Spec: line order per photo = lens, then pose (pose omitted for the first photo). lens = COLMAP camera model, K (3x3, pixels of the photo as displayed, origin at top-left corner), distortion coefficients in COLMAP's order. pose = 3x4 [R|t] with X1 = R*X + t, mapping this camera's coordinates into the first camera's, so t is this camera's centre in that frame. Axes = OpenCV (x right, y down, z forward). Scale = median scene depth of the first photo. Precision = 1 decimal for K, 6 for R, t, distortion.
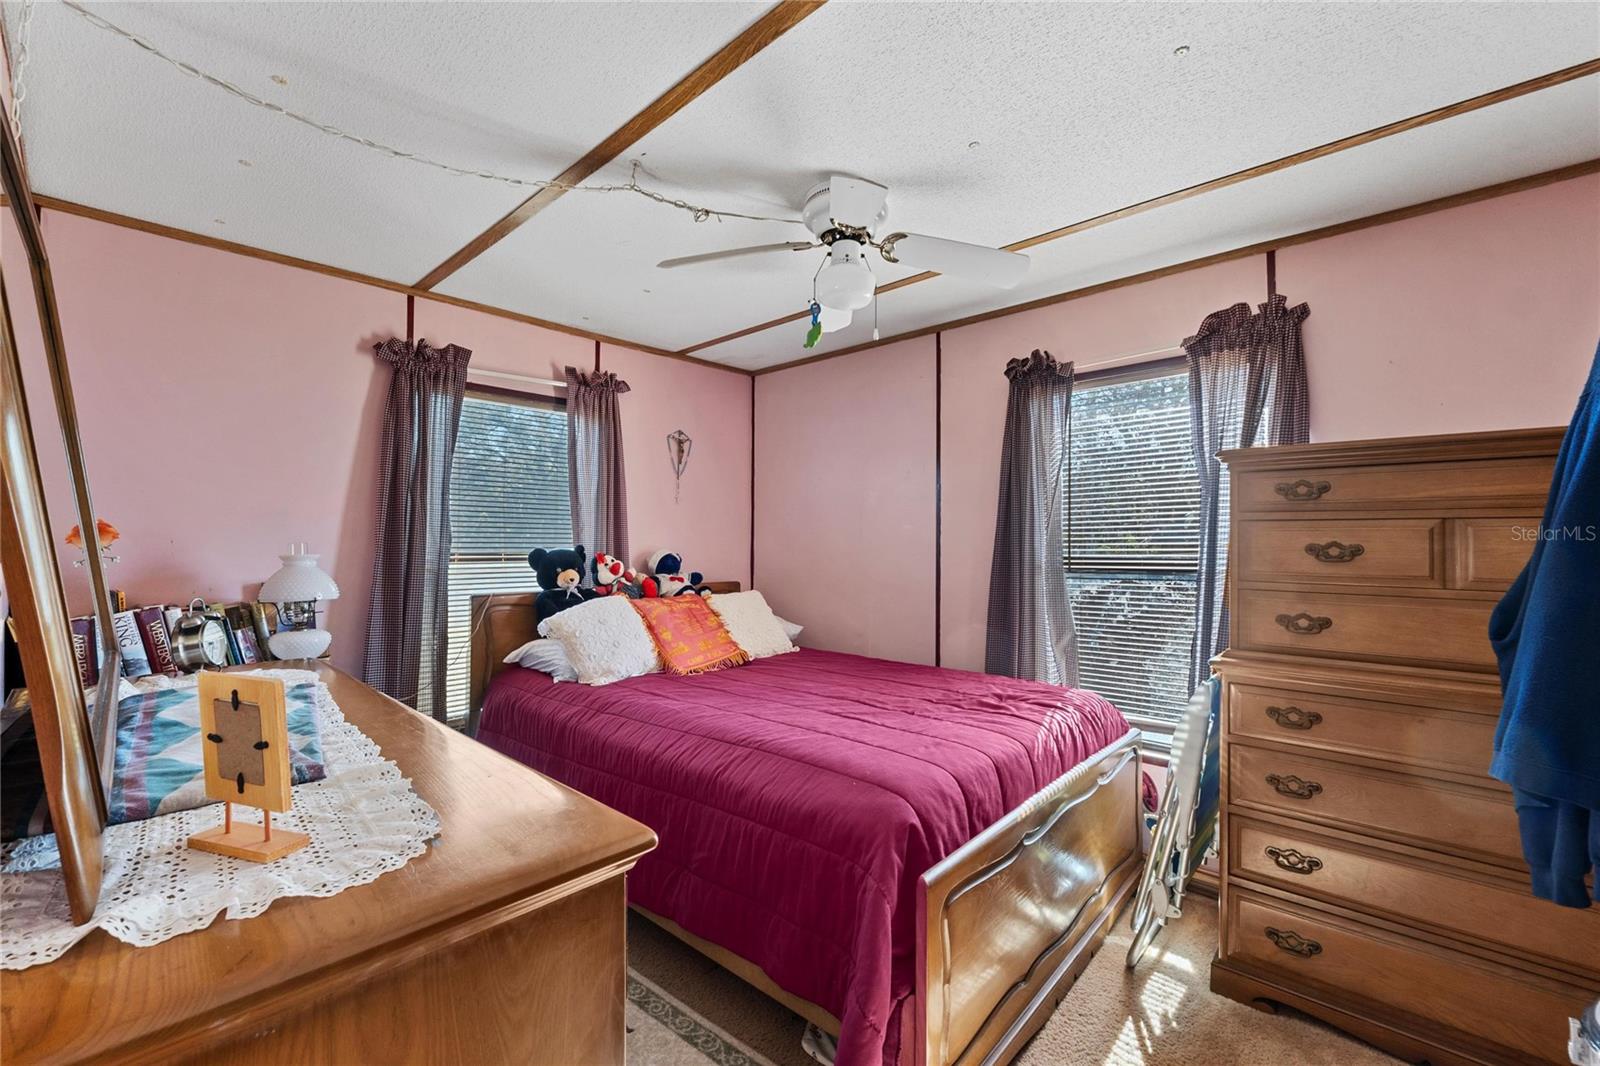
lens RADIAL K [[667.4, 0, 804.6], [0, 667.4, 532.0], [0, 0, 1]] dist [-0.006878, -0.000759]
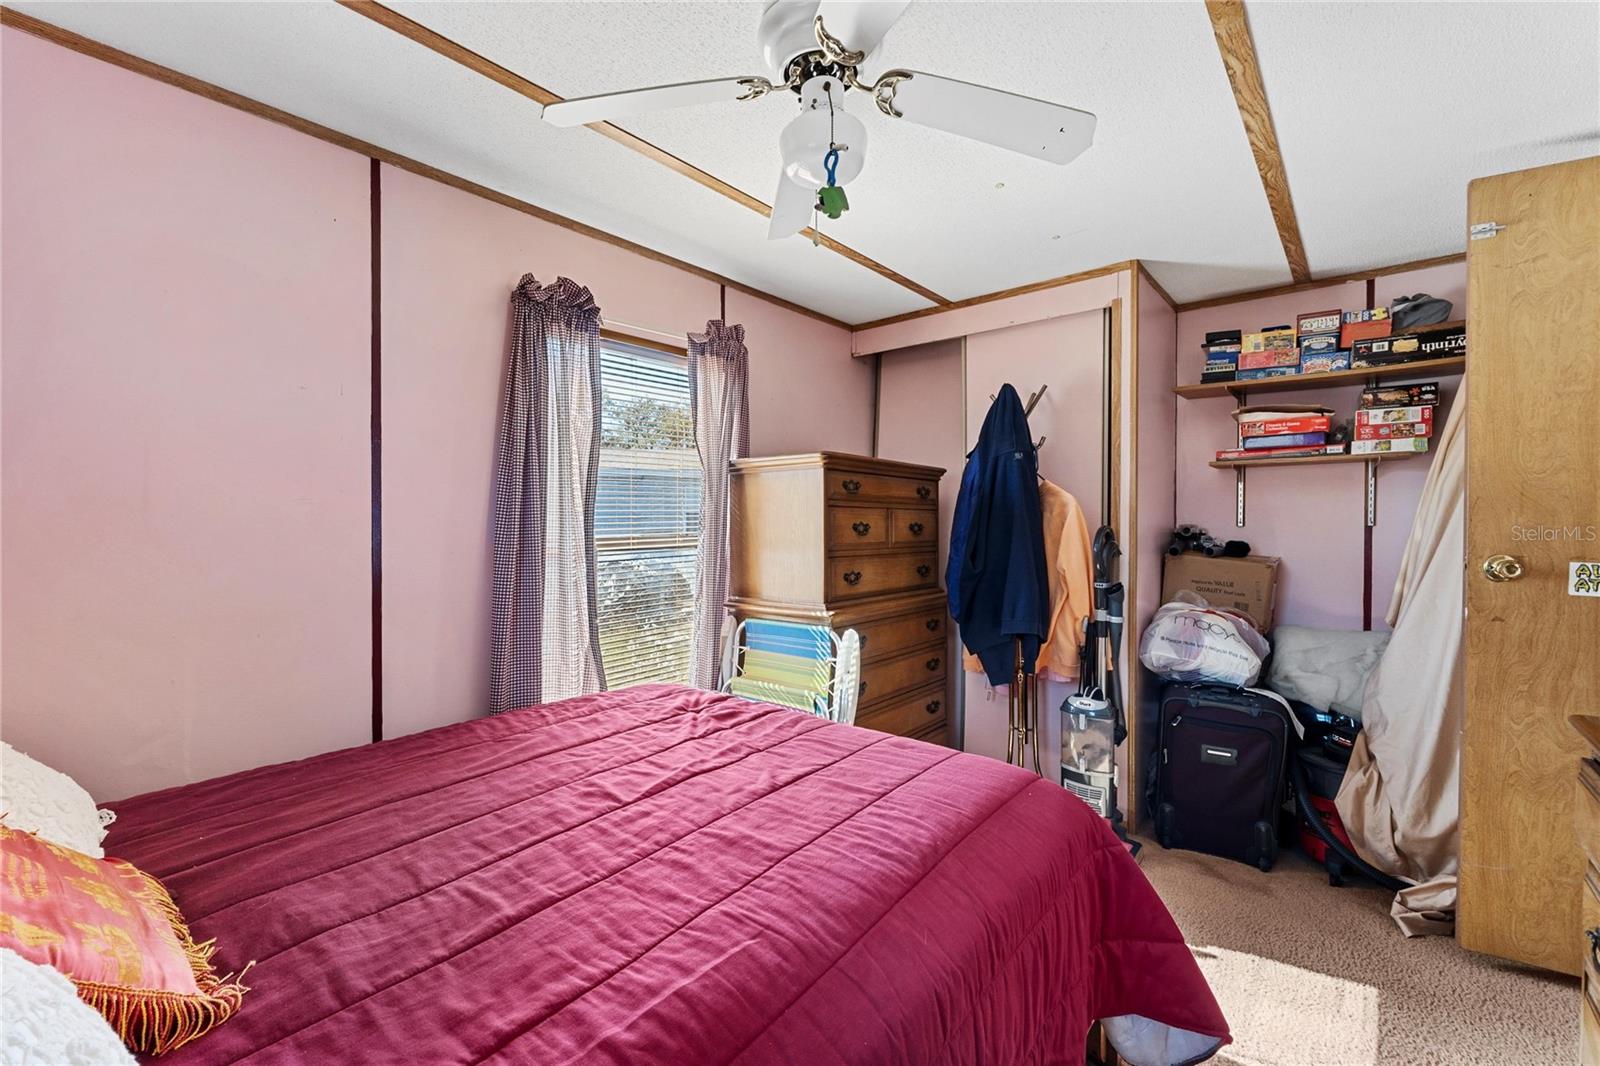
lens RADIAL K [[667.4, 0, 805.9], [0, 667.4, 530.5], [0, 0, 1]] dist [-0.006878, -0.000759]
pose [[-0.054081, -0.018628, 0.998363, -0.540933], [-0.010967, 0.999777, 0.018060, 0.006565], [-0.998476, -0.009972, -0.054273, 0.904661]]
